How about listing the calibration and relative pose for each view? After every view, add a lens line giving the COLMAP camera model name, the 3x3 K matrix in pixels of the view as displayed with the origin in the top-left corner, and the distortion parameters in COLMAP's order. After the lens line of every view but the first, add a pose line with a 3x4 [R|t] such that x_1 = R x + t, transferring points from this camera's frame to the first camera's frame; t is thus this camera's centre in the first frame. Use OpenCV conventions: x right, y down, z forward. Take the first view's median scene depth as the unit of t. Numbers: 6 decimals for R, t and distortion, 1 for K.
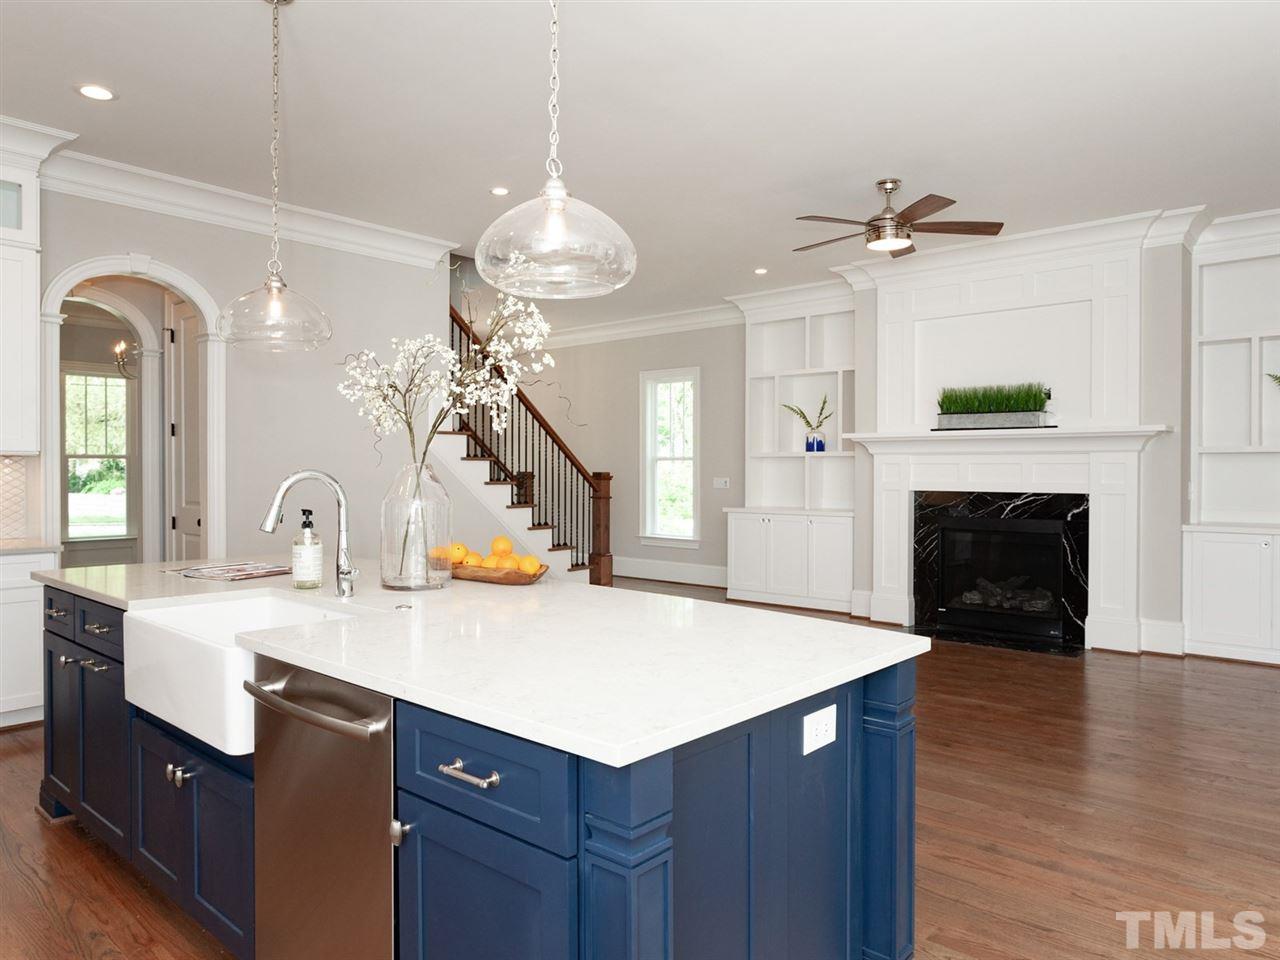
lens RADIAL K [[858.9, 0, 640.0], [0, 858.9, 480.0], [0, 0, 1]] dist [-0.000533, 0.000190]
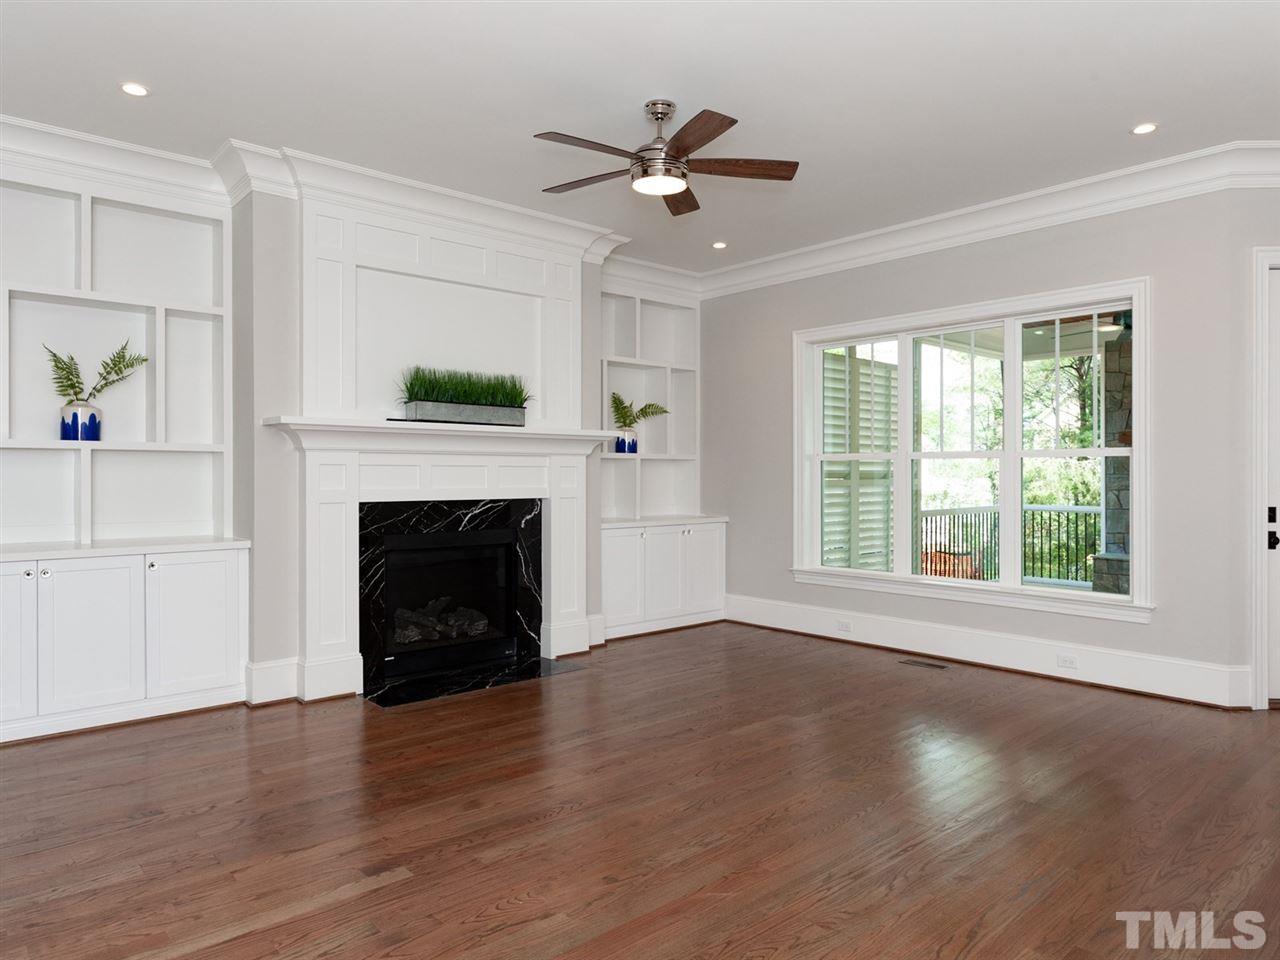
lens RADIAL K [[833.0, 0, 639.6], [0, 833.0, 472.2], [0, 0, 1]] dist [0.001890, 0.000482]
pose [[0.127477, -0.007237, 0.991815, -0.374122], [0.004817, 0.999966, 0.006678, -0.018111], [-0.991830, 0.003926, 0.127508, 0.745949]]
